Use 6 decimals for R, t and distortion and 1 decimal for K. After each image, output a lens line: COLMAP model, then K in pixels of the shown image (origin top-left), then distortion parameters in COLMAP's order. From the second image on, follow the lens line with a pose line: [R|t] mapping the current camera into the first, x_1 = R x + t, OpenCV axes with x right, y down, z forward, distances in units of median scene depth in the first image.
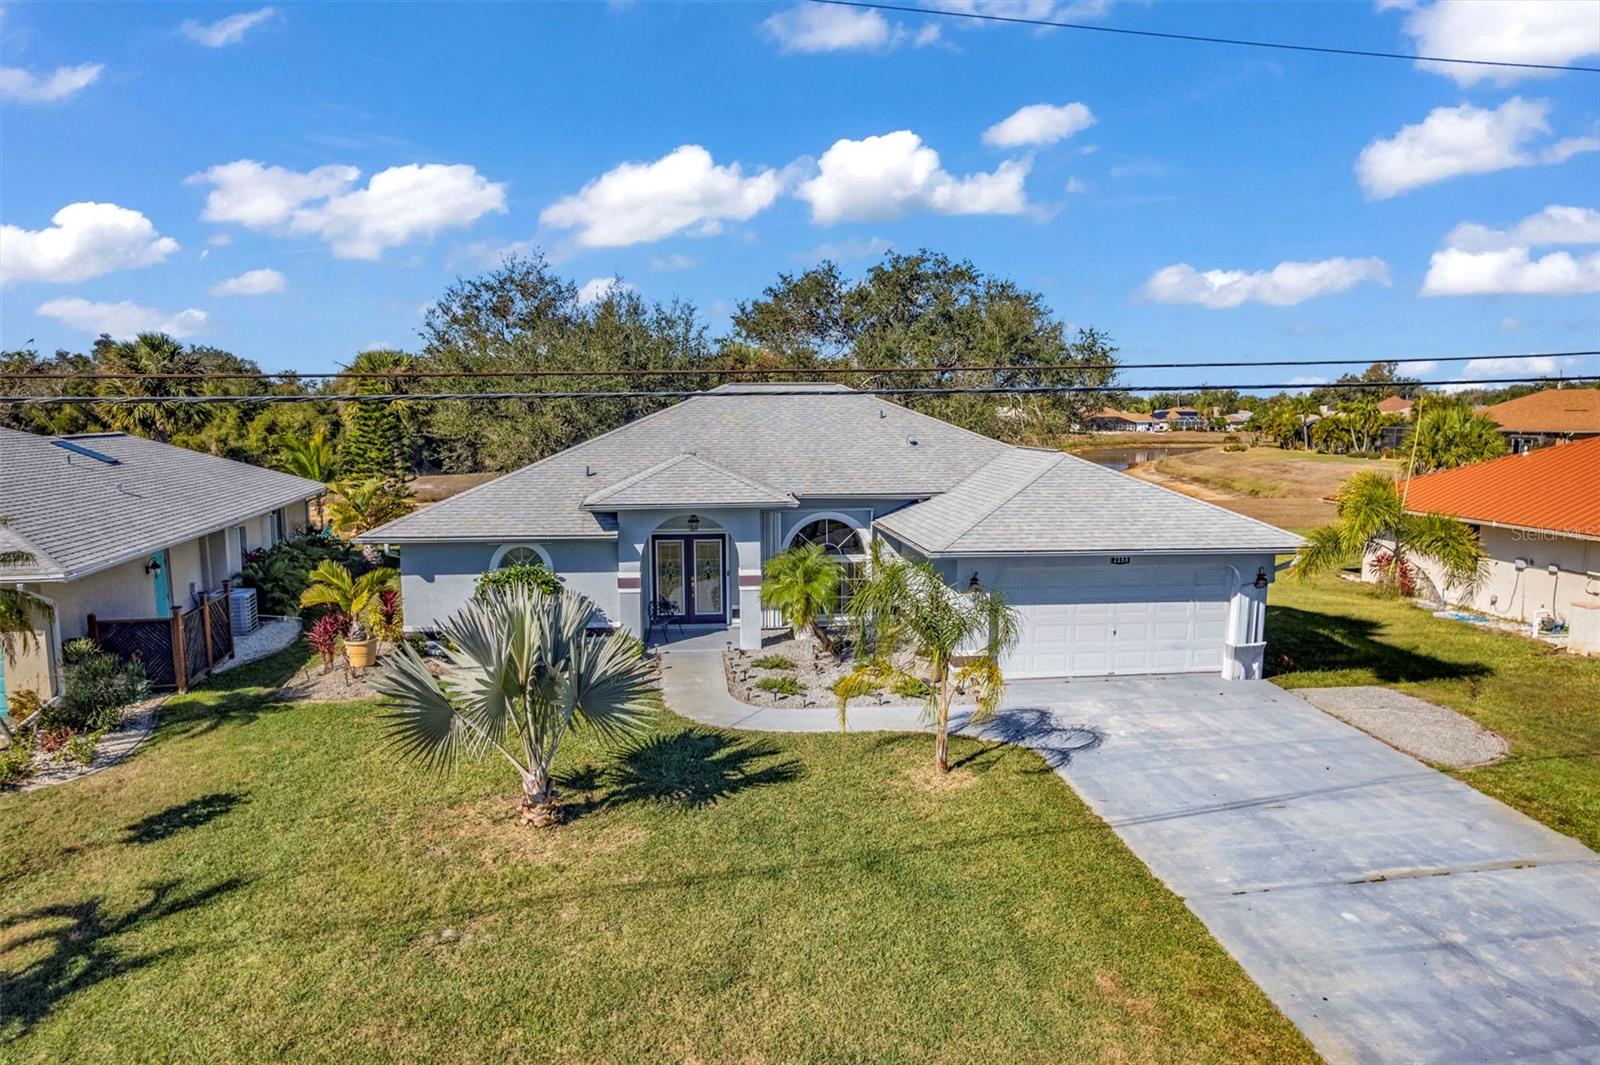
lens RADIAL K [[1029.4, 0, 810.7], [0, 1029.4, 537.7], [0, 0, 1]] dist [-0.079122, 0.071093]
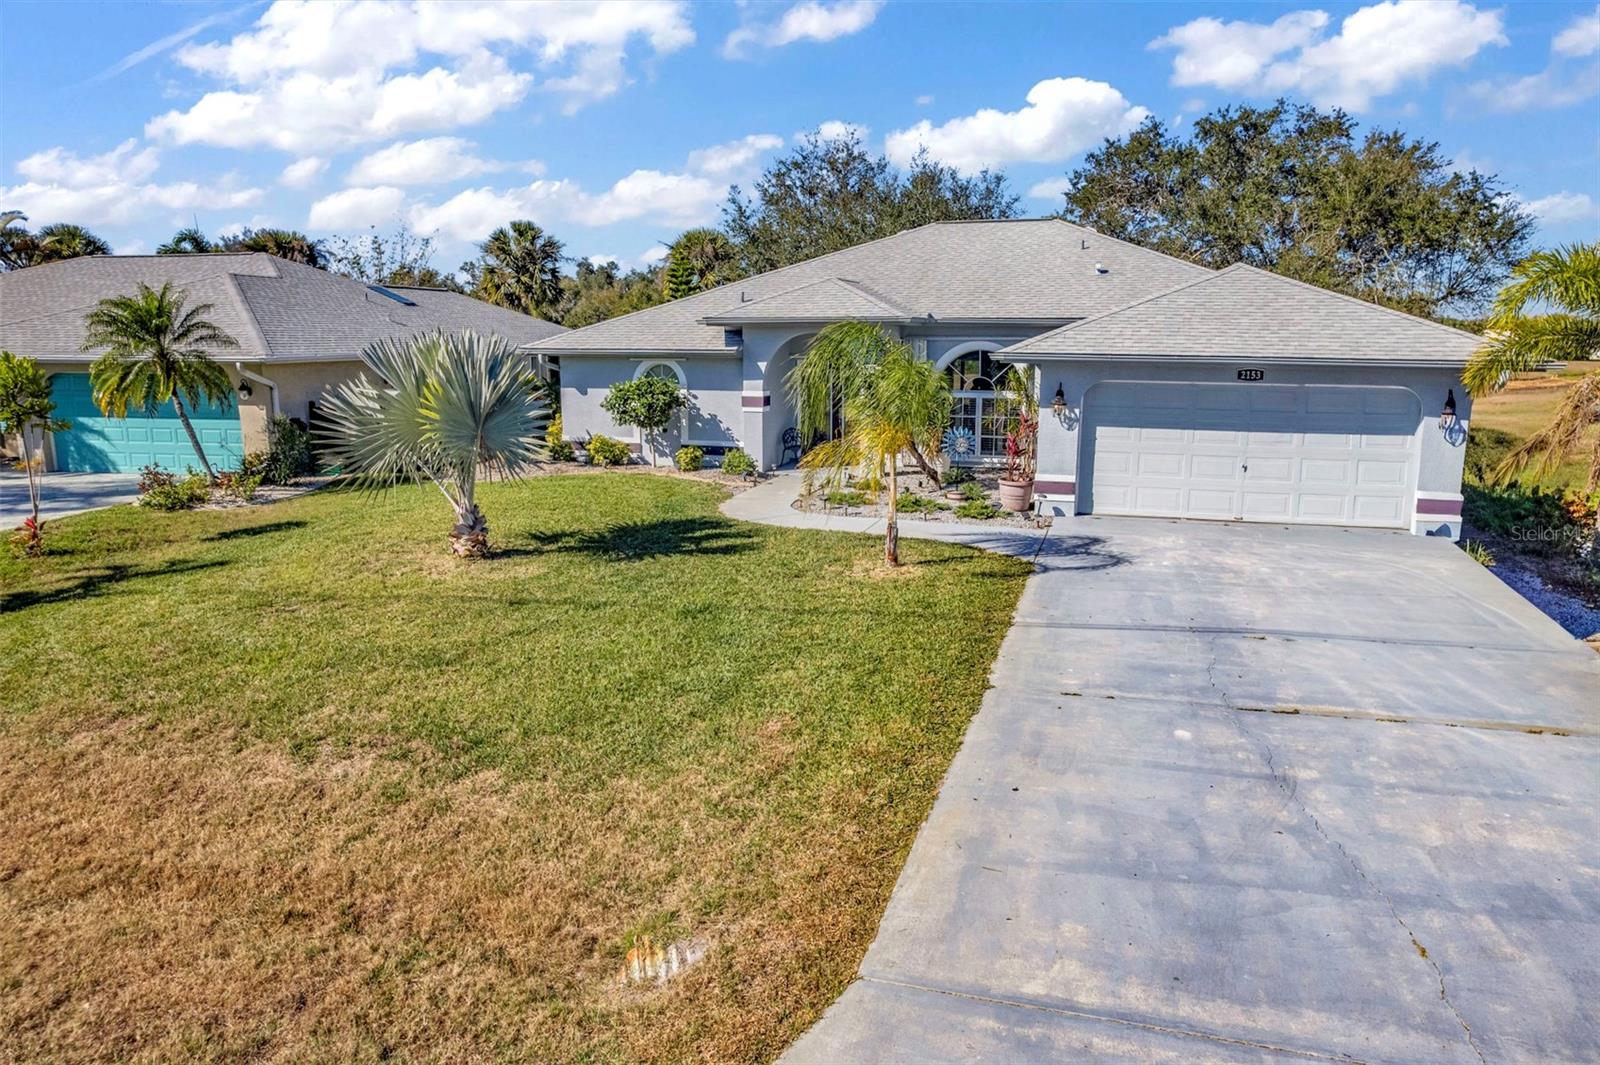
lens RADIAL K [[1029.4, 0, 810.7], [0, 1029.4, 537.7], [0, 0, 1]] dist [-0.079122, 0.071093]
pose [[0.909996, 0.081166, -0.406595, 0.335079], [-0.053844, 0.995482, 0.078214, 0.108923], [0.411106, -0.049281, 0.910254, 0.122266]]
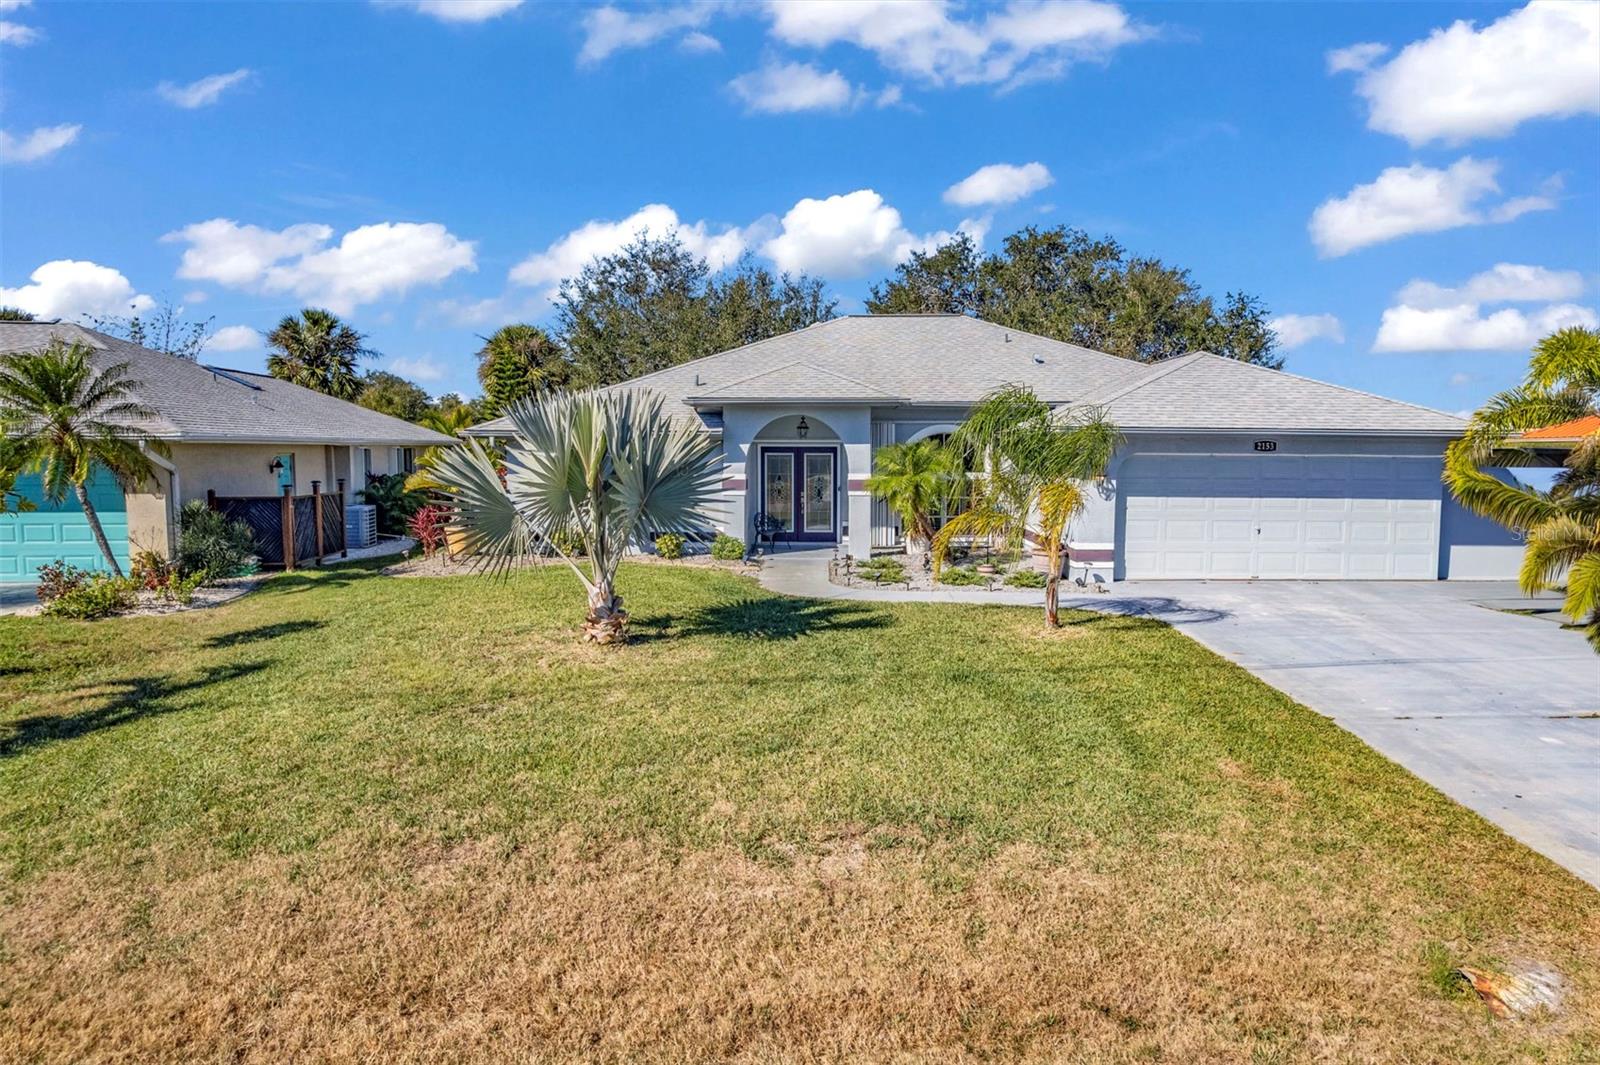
lens RADIAL K [[1029.4, 0, 810.7], [0, 1029.4, 537.7], [0, 0, 1]] dist [-0.079122, 0.071093]
pose [[0.990181, 0.013289, -0.139159, 0.033918], [-0.018786, 0.999091, -0.038266, 0.148386], [0.138524, 0.040505, 0.989530, 0.066445]]
